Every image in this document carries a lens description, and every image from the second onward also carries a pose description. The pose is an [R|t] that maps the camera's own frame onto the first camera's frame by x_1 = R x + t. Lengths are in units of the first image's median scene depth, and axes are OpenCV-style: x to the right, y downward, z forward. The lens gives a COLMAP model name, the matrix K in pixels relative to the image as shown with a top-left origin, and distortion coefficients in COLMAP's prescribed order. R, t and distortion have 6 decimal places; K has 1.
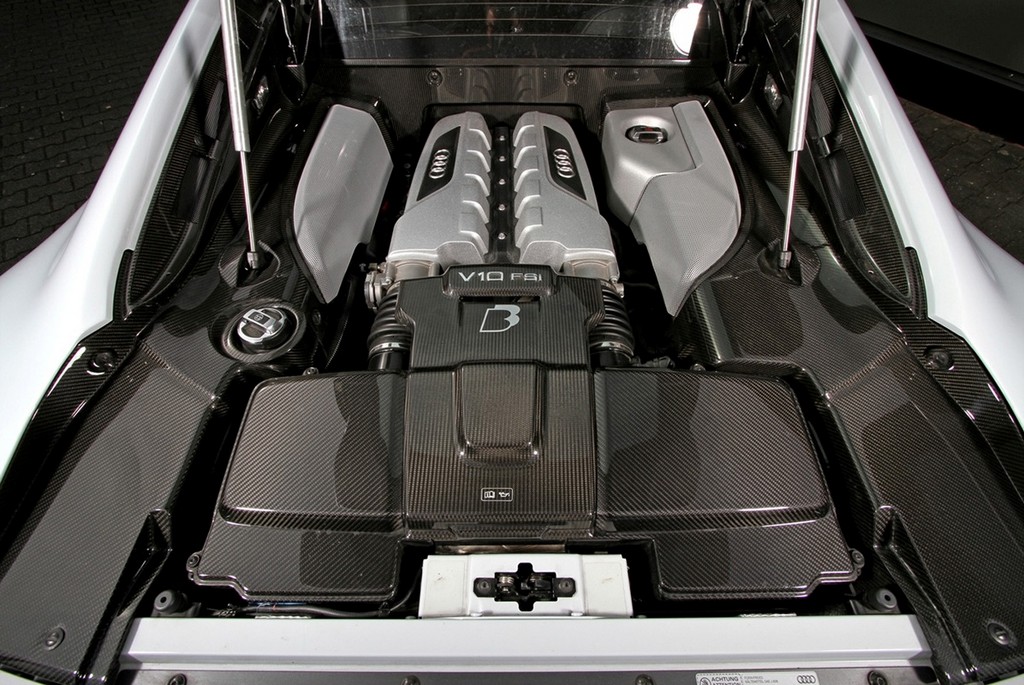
lens RADIAL K [[467.2, 0, 512.0], [0, 467.2, 342.5], [0, 0, 1]] dist [-0.023592, -0.000151]
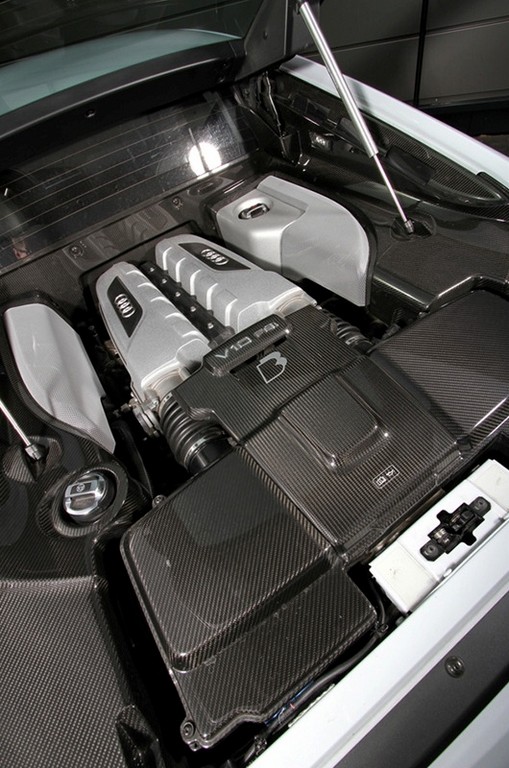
lens RADIAL K [[378.6, 0, 254.5], [0, 378.6, 384.0], [0, 0, 1]] dist [-0.023511, 0.000292]
pose [[0.815099, -0.528590, 0.237077, -0.273221], [0.555330, 0.829471, -0.059889, 0.014843], [-0.164992, 0.180471, 0.969643, 0.095578]]
